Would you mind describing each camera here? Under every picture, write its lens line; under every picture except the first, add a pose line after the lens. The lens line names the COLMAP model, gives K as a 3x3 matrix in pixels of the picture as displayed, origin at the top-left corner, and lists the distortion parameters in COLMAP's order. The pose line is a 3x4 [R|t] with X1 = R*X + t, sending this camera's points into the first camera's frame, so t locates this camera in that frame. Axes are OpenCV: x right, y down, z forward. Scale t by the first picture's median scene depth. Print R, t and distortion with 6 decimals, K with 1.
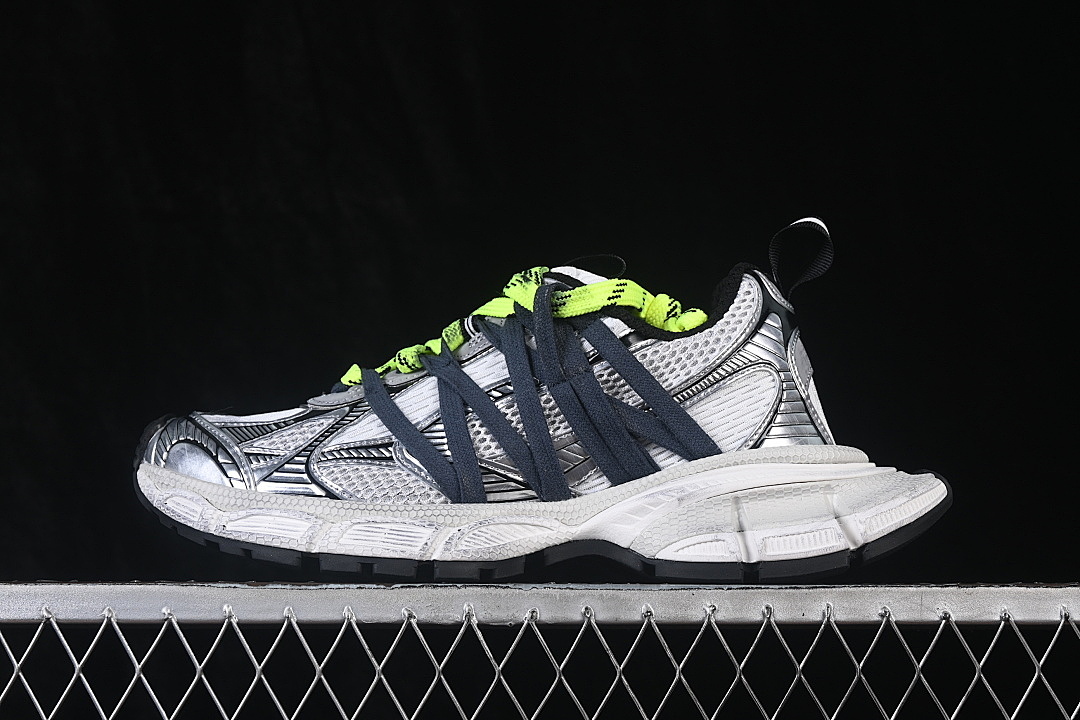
lens RADIAL K [[2411.9, 0, 540.0], [0, 2411.9, 360.0], [0, 0, 1]] dist [0.102122, 0.040015]
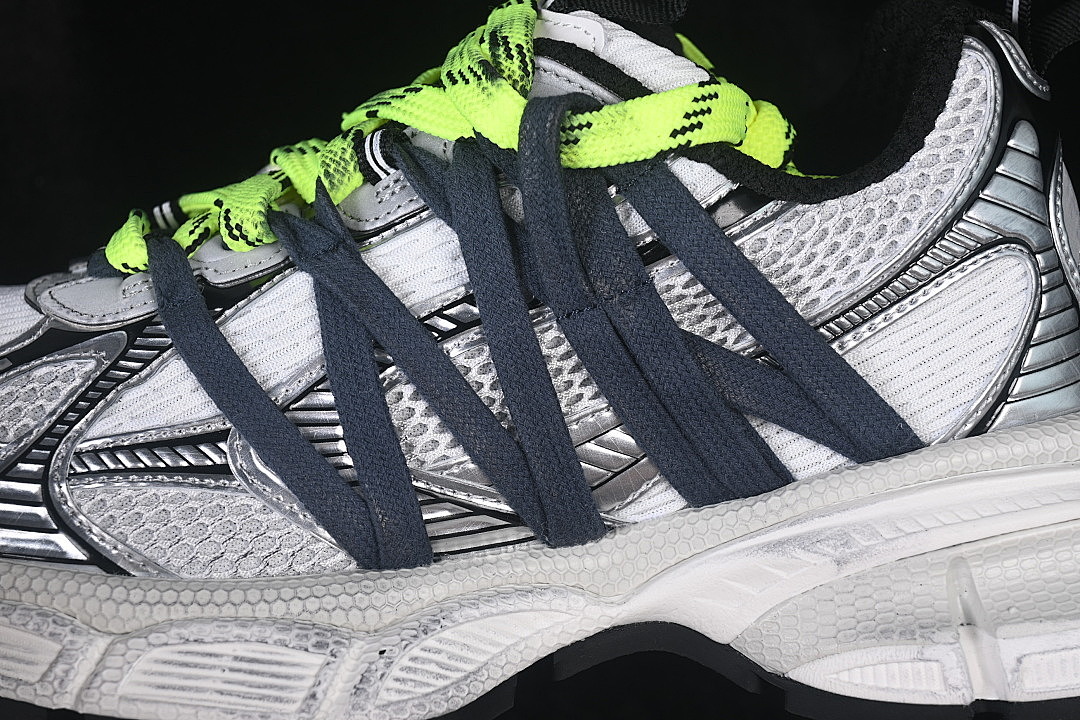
lens RADIAL K [[2411.9, 0, 540.0], [0, 2411.9, 360.0], [0, 0, 1]] dist [0.102122, 0.040015]
pose [[0.995859, -0.035178, 0.083825, -0.039119], [0.002820, 0.933607, 0.358289, -0.147991], [-0.090863, -0.356569, 0.929840, 0.560645]]
